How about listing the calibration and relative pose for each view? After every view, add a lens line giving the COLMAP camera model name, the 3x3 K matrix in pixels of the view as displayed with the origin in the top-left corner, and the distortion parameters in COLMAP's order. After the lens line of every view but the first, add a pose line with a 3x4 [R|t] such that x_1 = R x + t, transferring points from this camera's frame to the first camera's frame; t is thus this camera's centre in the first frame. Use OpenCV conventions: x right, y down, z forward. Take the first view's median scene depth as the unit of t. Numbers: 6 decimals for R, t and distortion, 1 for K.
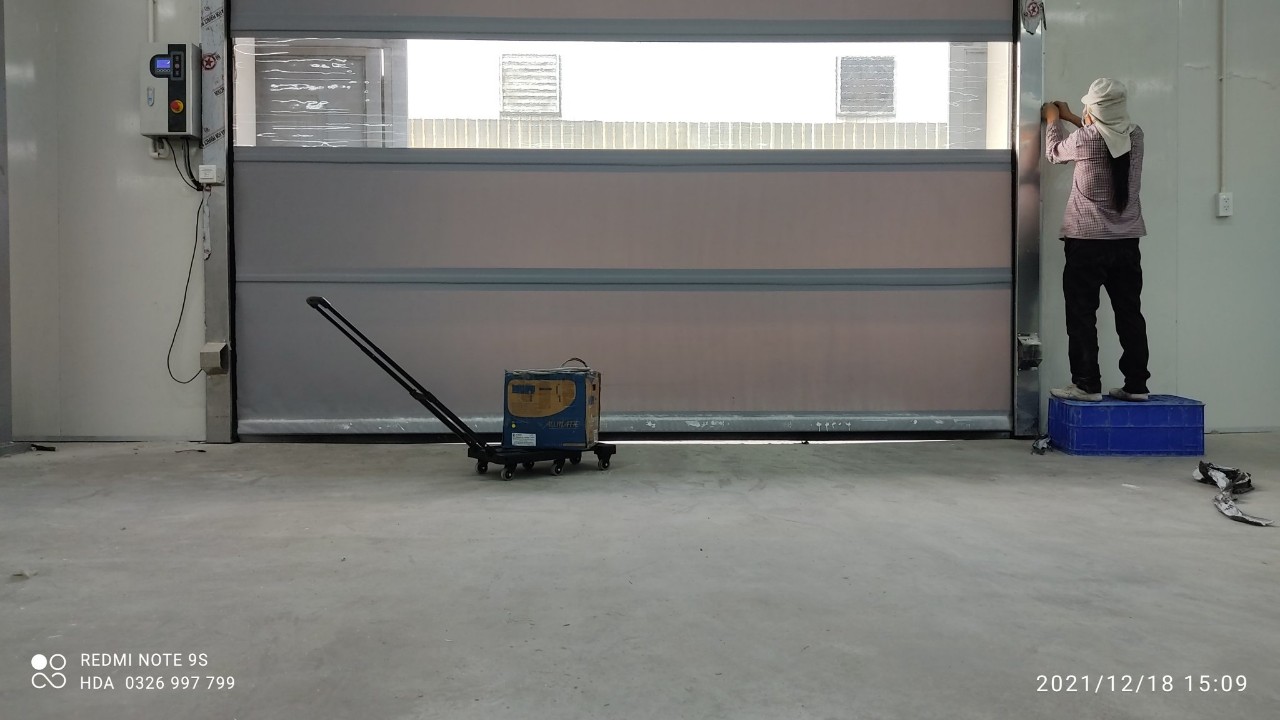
lens RADIAL K [[998.4, 0, 647.1], [0, 998.4, 390.2], [0, 0, 1]] dist [0.054999, -0.129598]
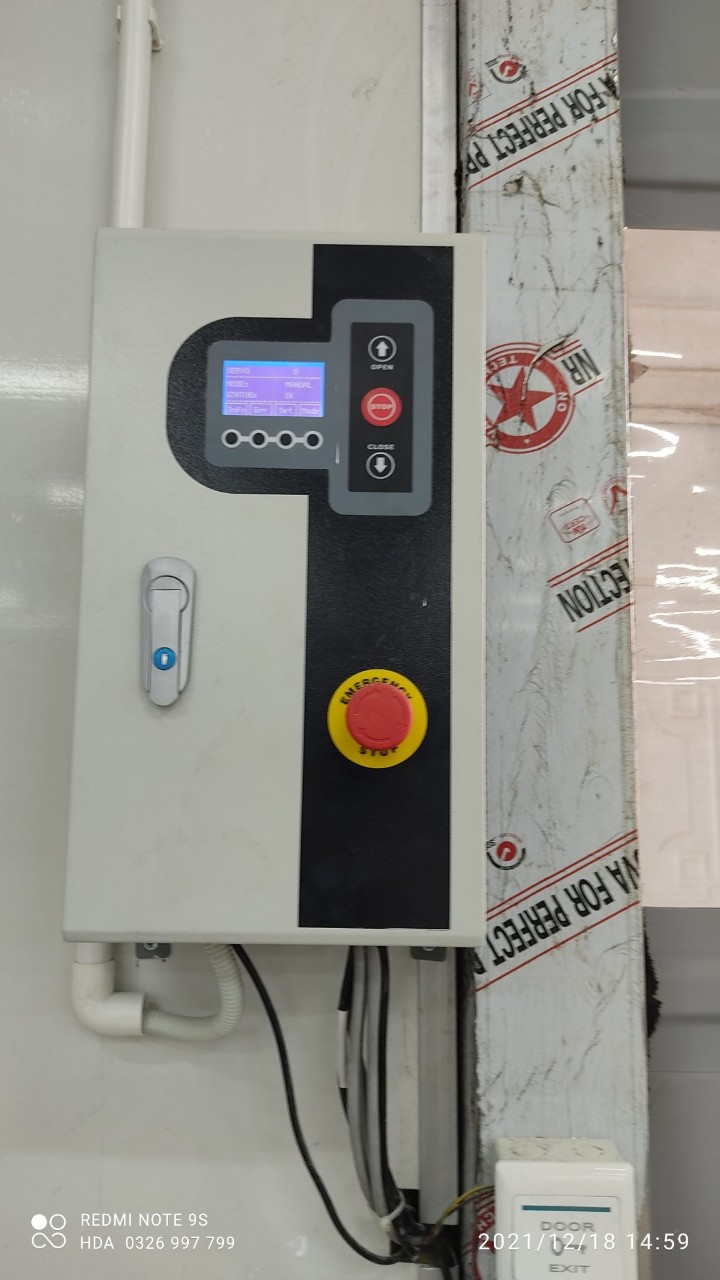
lens RADIAL K [[963.4, 0, 360.5], [0, 963.4, 647.5], [0, 0, 1]] dist [0.132114, -0.236823]
pose [[0.999948, 0.009622, 0.003457, -0.471422], [-0.008994, 0.988634, -0.150072, -0.273626], [-0.004862, 0.150033, 0.988669, 0.879869]]
